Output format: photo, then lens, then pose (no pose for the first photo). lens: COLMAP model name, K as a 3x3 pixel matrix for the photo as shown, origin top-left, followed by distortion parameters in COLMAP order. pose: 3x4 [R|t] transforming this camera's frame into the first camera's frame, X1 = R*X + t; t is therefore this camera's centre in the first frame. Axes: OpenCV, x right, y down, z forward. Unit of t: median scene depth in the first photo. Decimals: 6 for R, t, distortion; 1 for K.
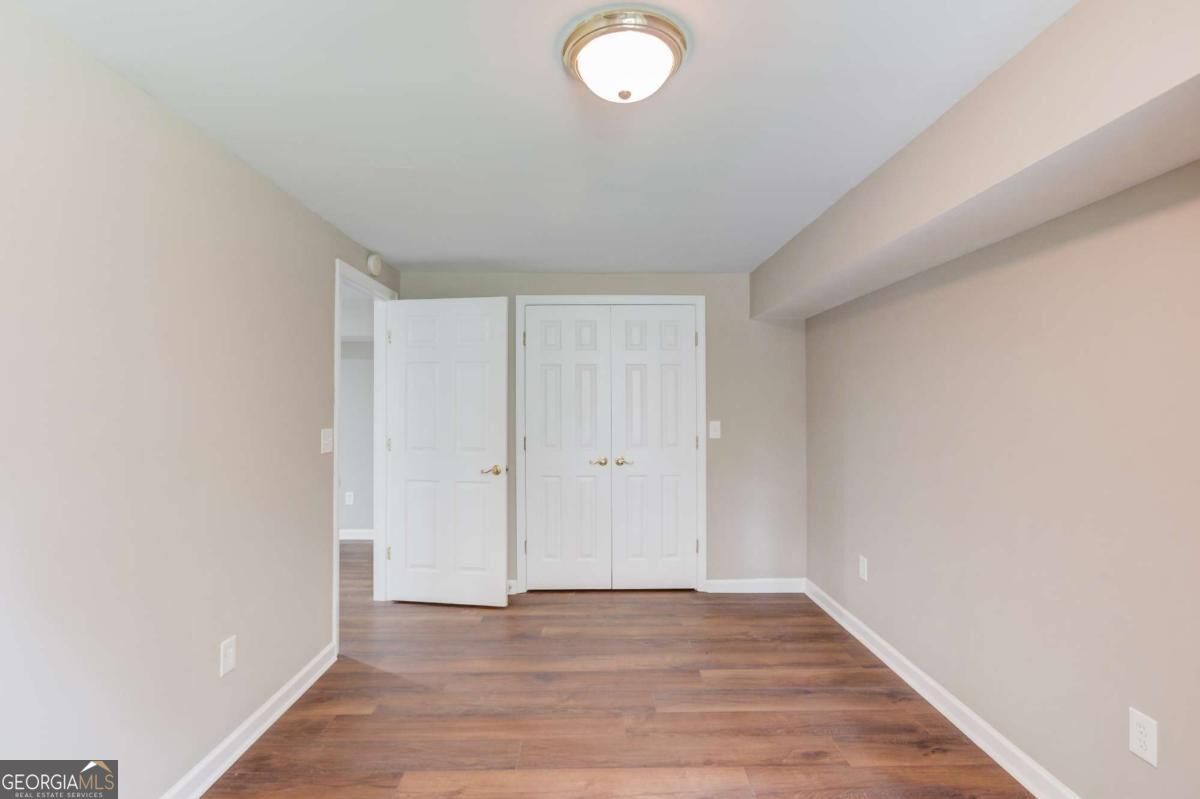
lens RADIAL K [[574.4, 0, 599.9], [0, 574.4, 404.1], [0, 0, 1]] dist [0.004503, 0.000334]
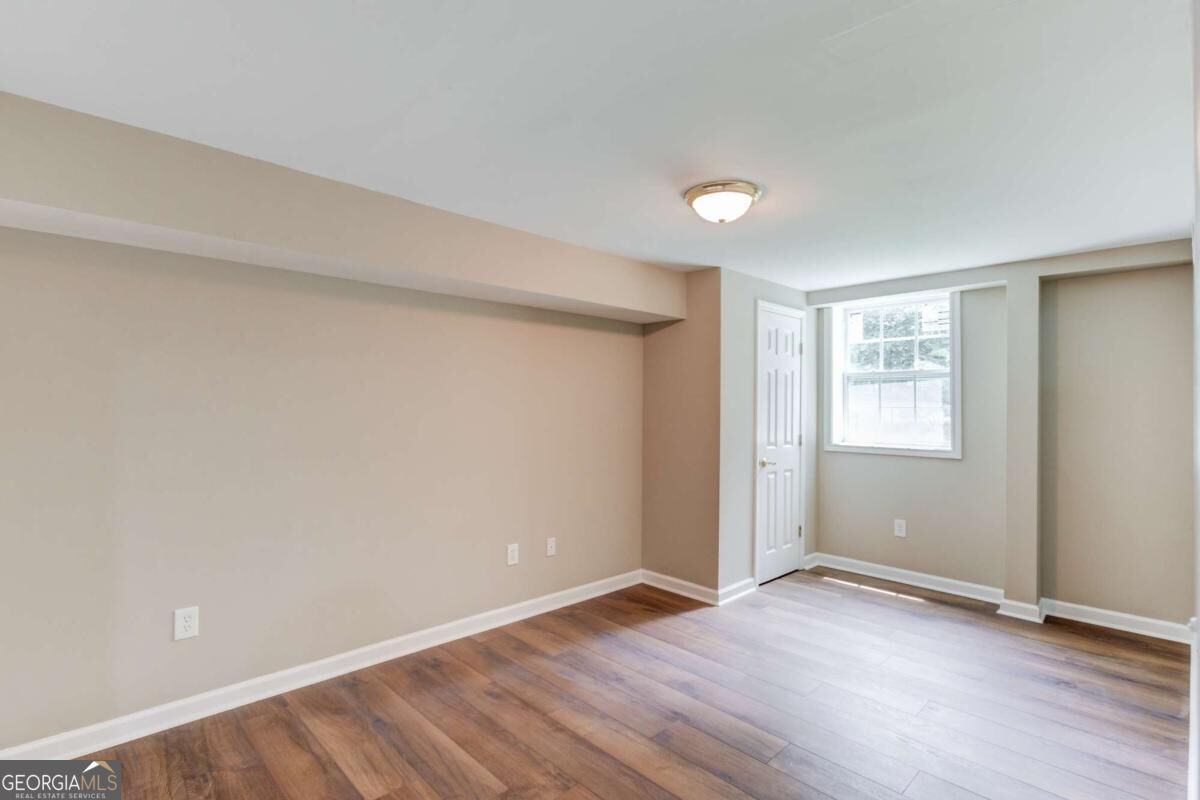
lens RADIAL K [[574.4, 0, 599.9], [0, 574.4, 404.6], [0, 0, 1]] dist [0.004503, 0.000334]
pose [[-0.683245, -0.001184, 0.730188, -0.582277], [-0.005845, 0.999976, -0.003848, 0.010714], [-0.730166, -0.006897, -0.683235, 1.498774]]
